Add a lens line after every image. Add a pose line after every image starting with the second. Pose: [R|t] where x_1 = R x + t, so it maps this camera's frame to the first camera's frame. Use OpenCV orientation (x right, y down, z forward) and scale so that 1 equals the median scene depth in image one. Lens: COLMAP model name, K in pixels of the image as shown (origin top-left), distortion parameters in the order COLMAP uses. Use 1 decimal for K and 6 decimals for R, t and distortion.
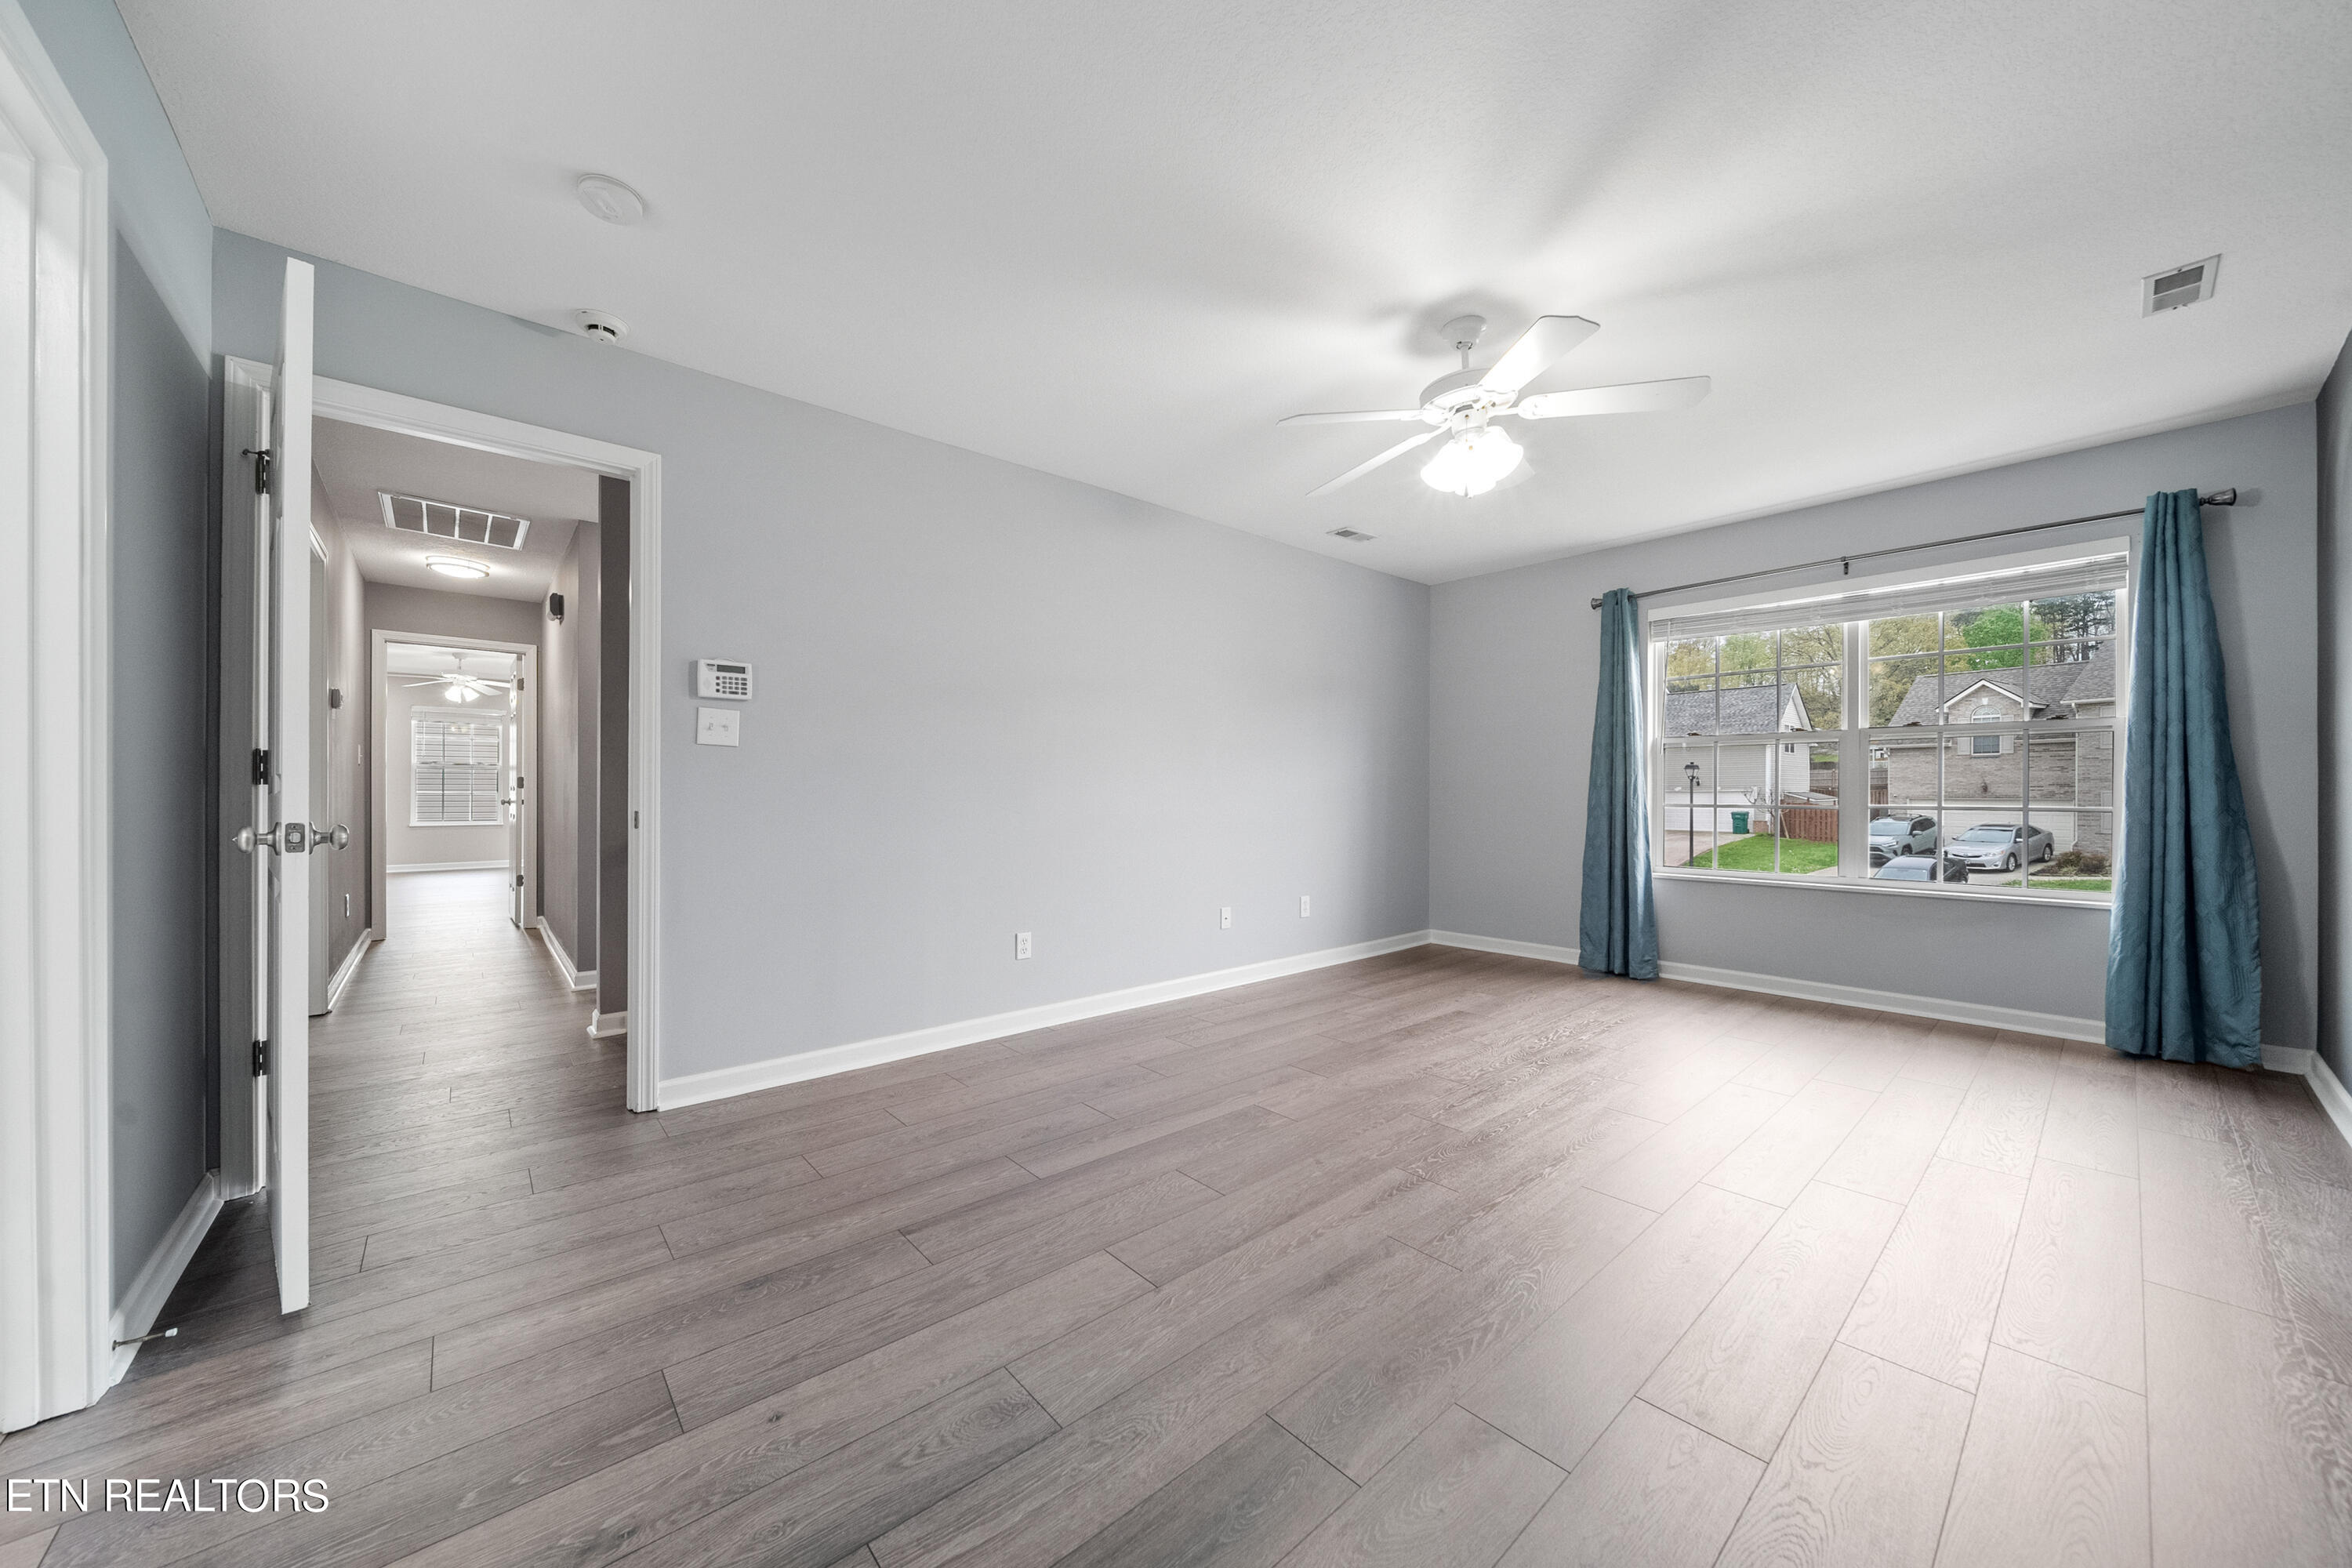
lens RADIAL K [[816.0, 0, 1172.2], [0, 816.0, 784.2], [0, 0, 1]] dist [-0.001418, -0.000668]
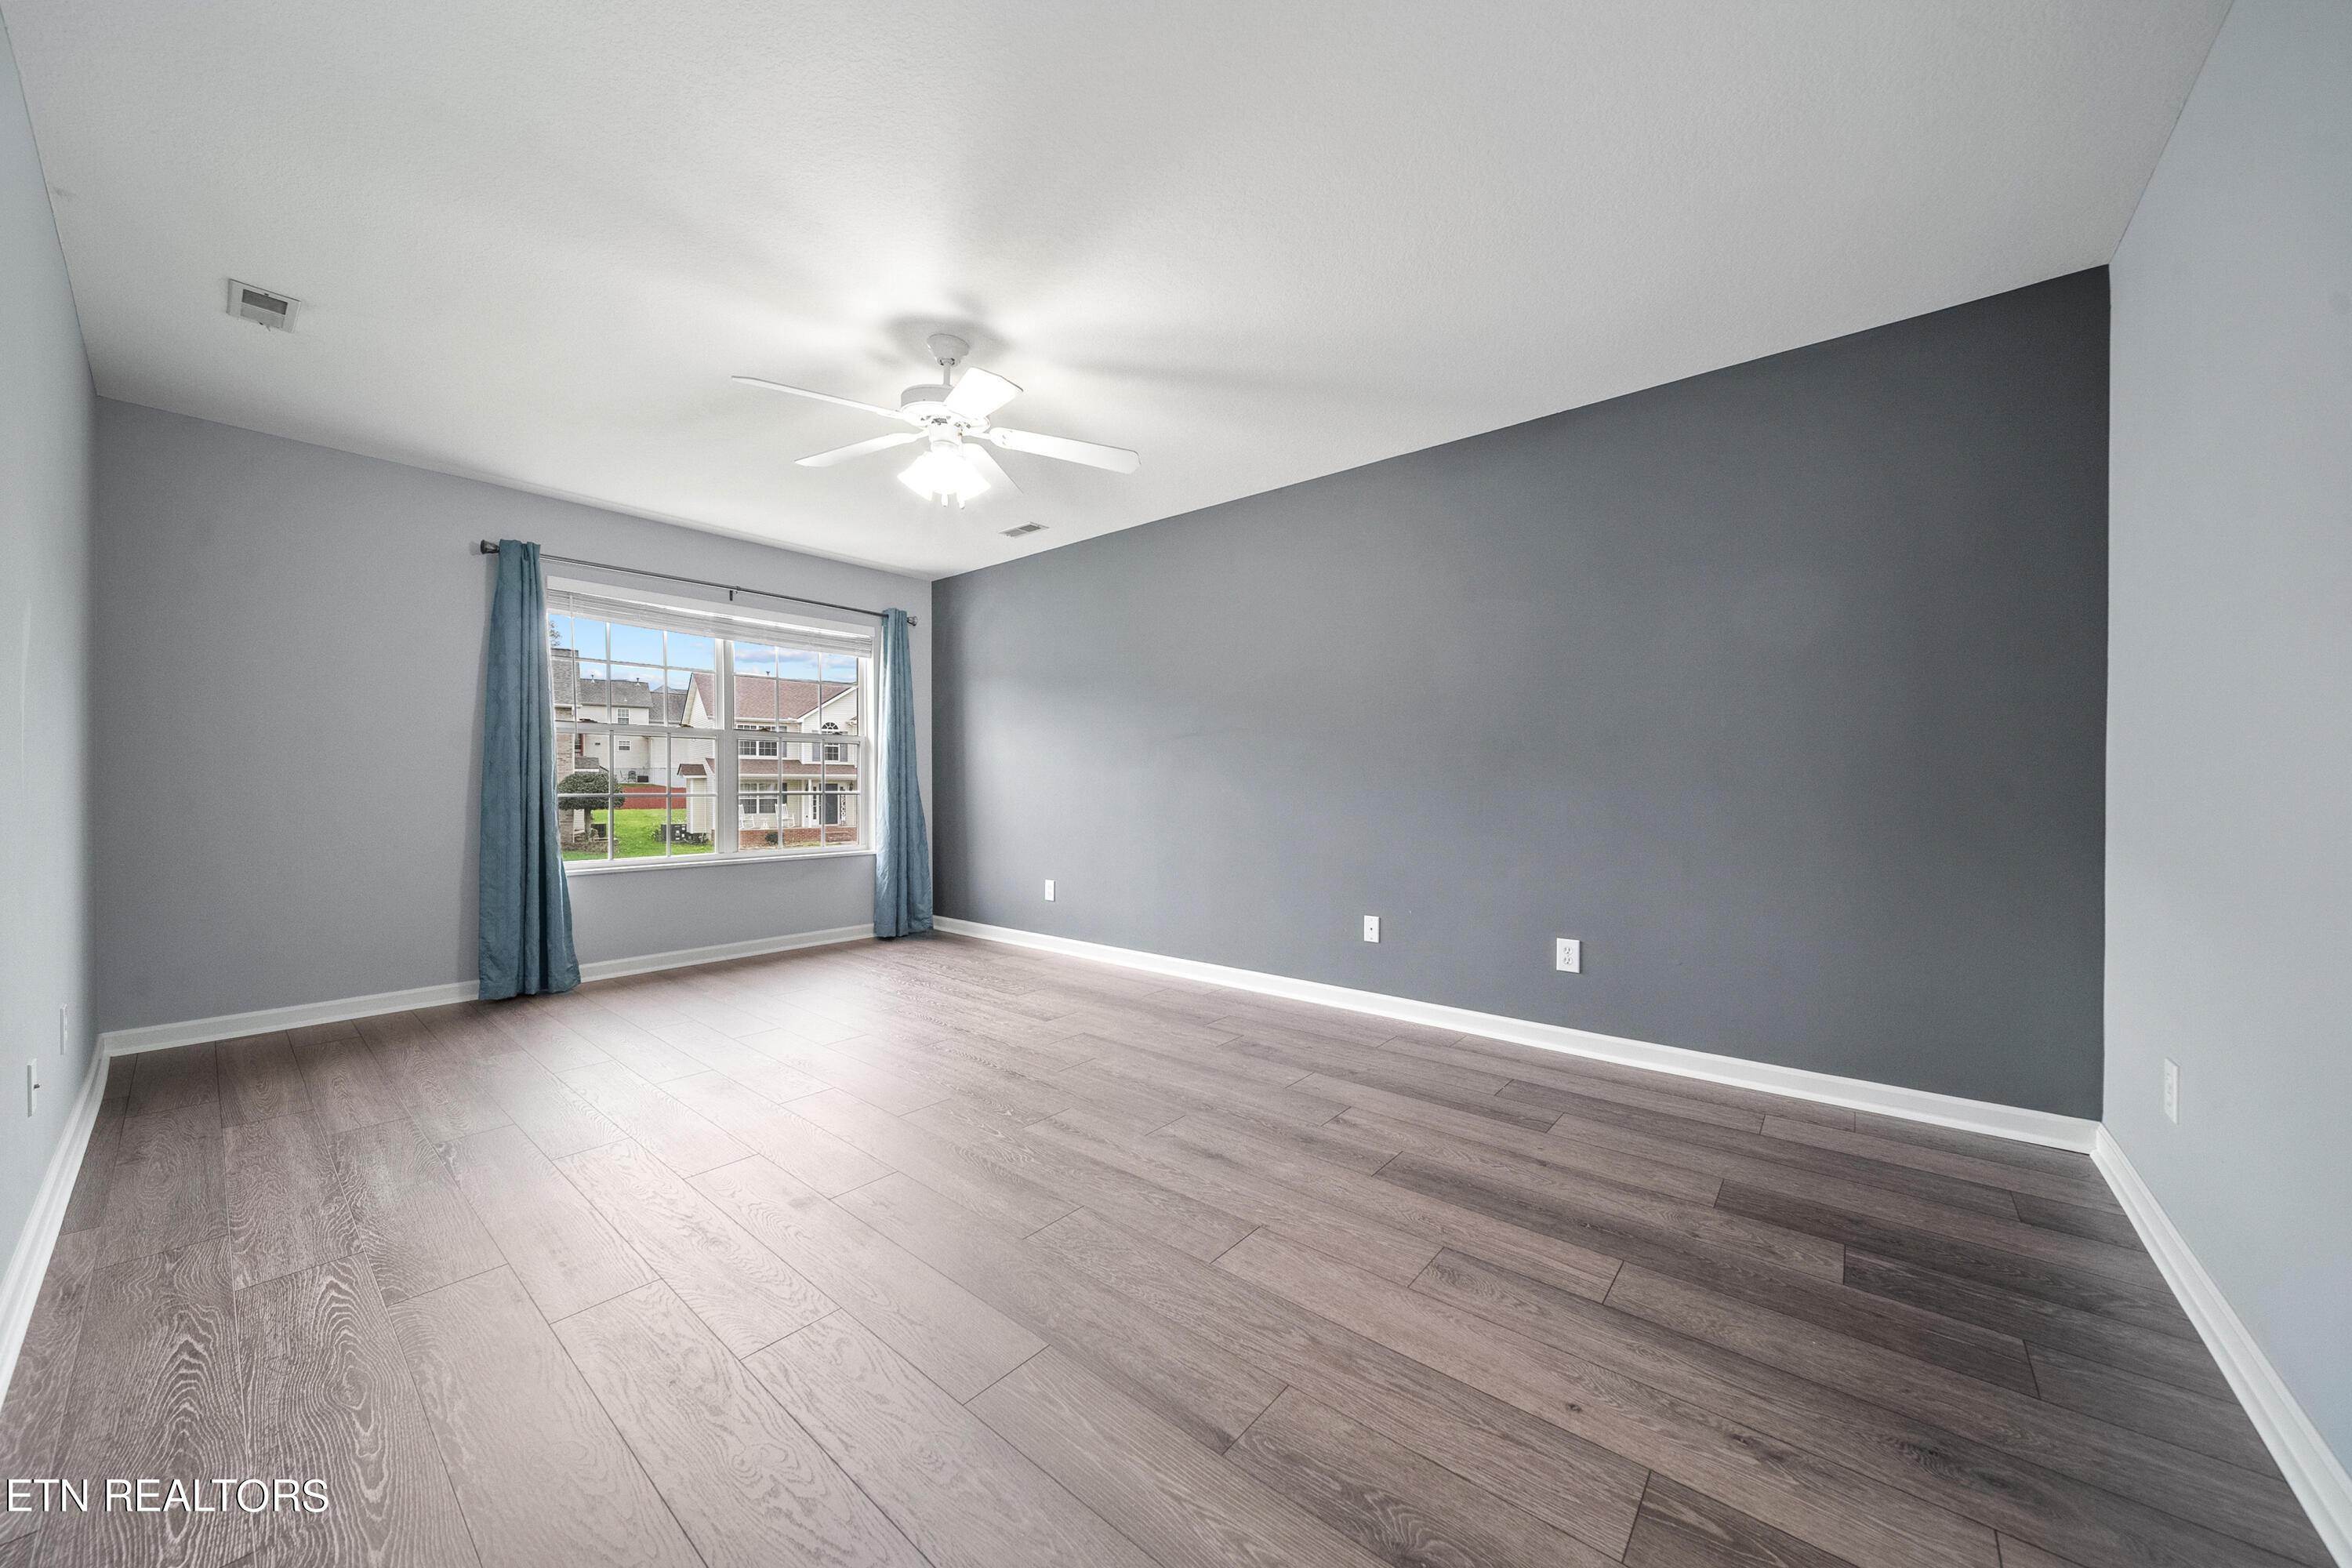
lens RADIAL K [[816.0, 0, 1172.2], [0, 816.0, 784.2], [0, 0, 1]] dist [-0.001418, -0.000668]
pose [[-0.154782, -0.000908, 0.987948, -1.079067], [-0.011633, 0.999932, -0.000903, 0.015544], [-0.987880, -0.011633, -0.154782, 1.274720]]
